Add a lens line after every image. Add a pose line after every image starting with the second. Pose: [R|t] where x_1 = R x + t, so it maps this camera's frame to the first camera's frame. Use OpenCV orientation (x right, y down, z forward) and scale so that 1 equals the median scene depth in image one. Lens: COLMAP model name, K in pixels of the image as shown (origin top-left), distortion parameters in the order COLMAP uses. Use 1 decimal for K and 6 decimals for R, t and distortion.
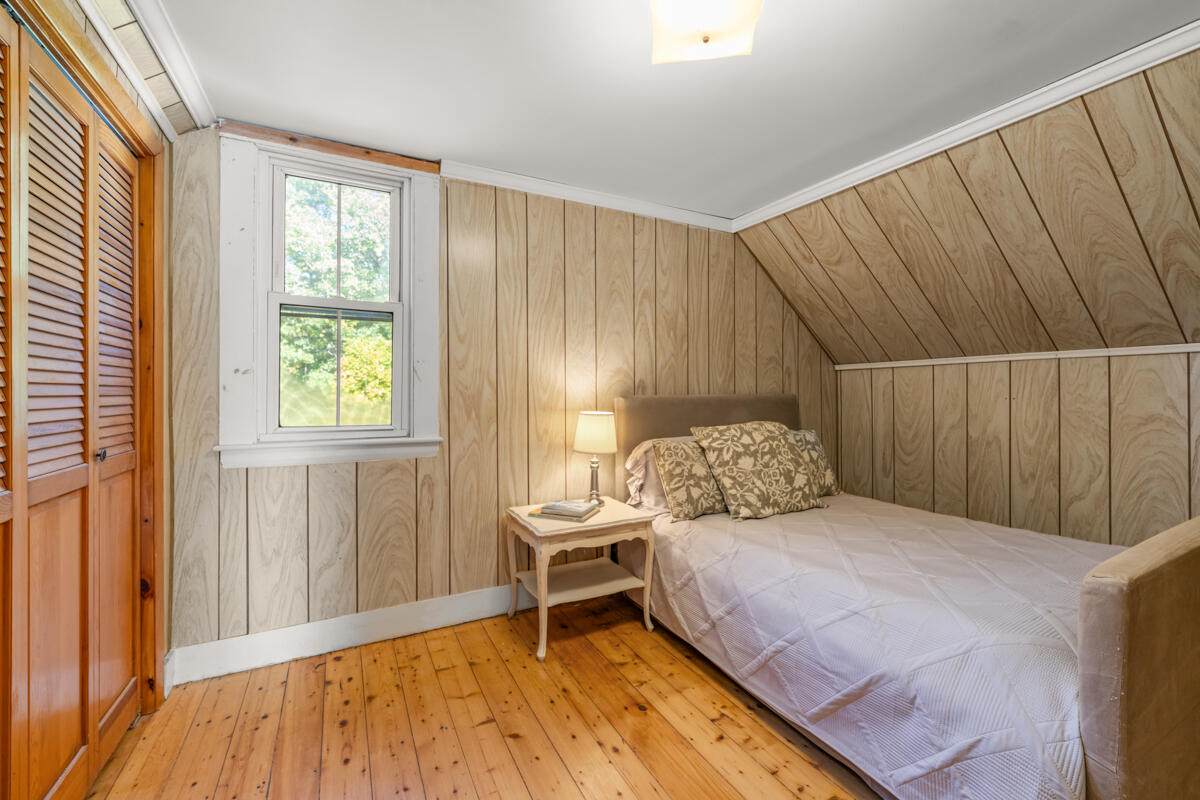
lens RADIAL K [[490.5, 0, 595.7], [0, 490.5, 393.5], [0, 0, 1]] dist [0.004695, -0.002127]
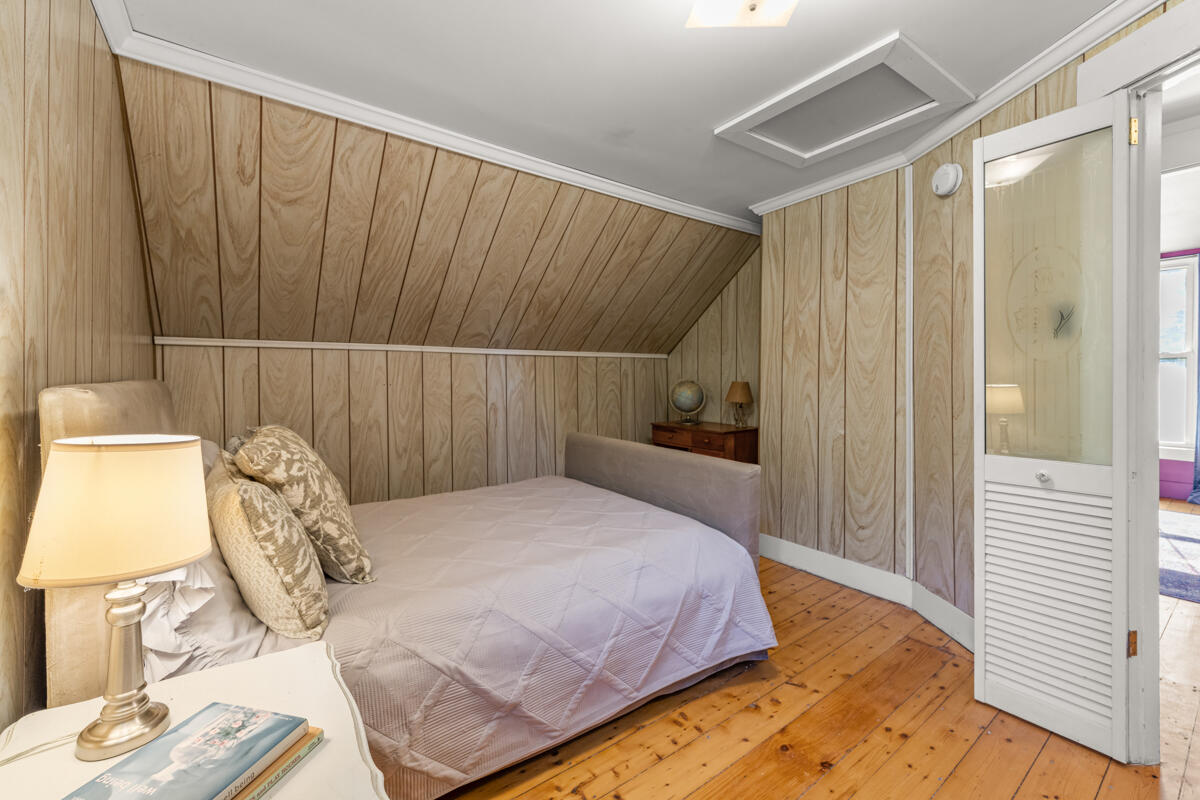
lens RADIAL K [[490.5, 0, 604.8], [0, 490.5, 385.0], [0, 0, 1]] dist [0.004695, -0.002127]
pose [[-0.151941, -0.009130, 0.988347, -0.364192], [-0.000190, 0.999958, 0.009208, 0.001244], [-0.988390, 0.001211, -0.151936, 0.759752]]
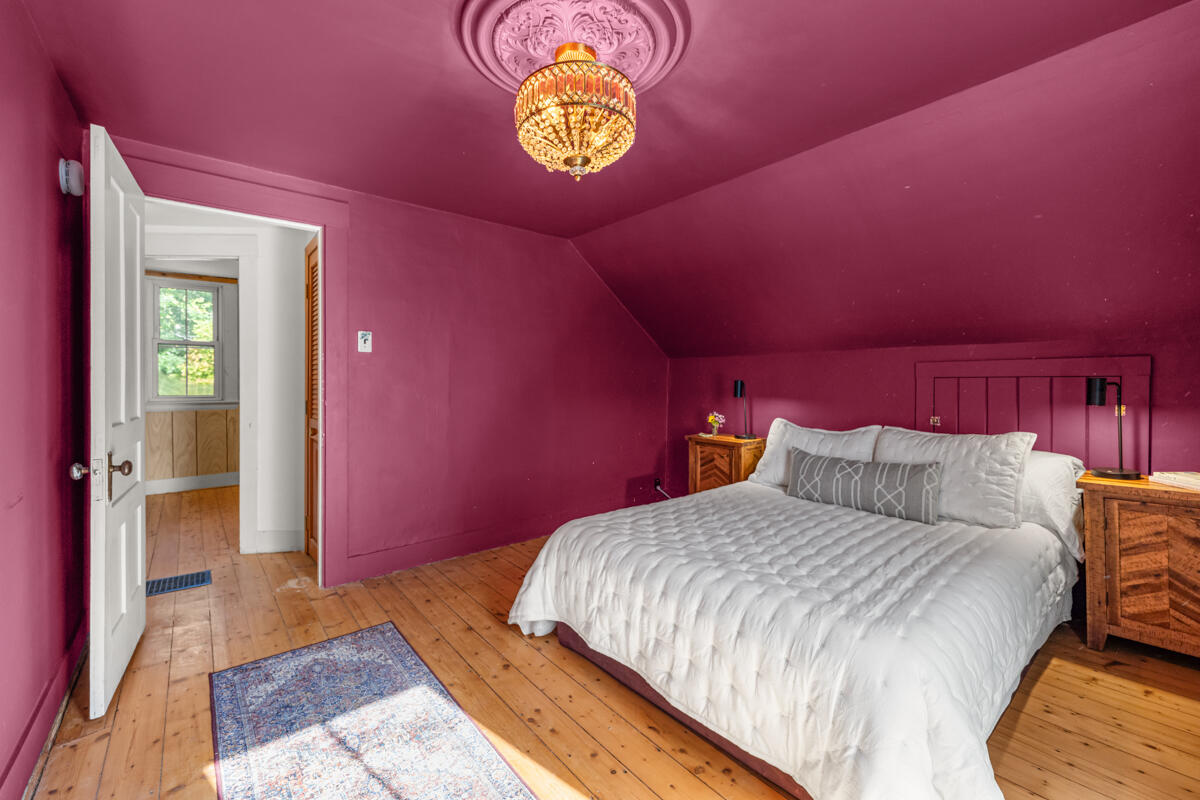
lens RADIAL K [[490.5, 0, 596.6], [0, 490.5, 381.6], [0, 0, 1]] dist [0.004695, -0.002127]
pose [[0.978190, -0.002759, 0.207693, 0.603917], [0.000576, 0.999944, 0.010570, -0.015297], [-0.207711, -0.010220, 0.978137, -1.139349]]
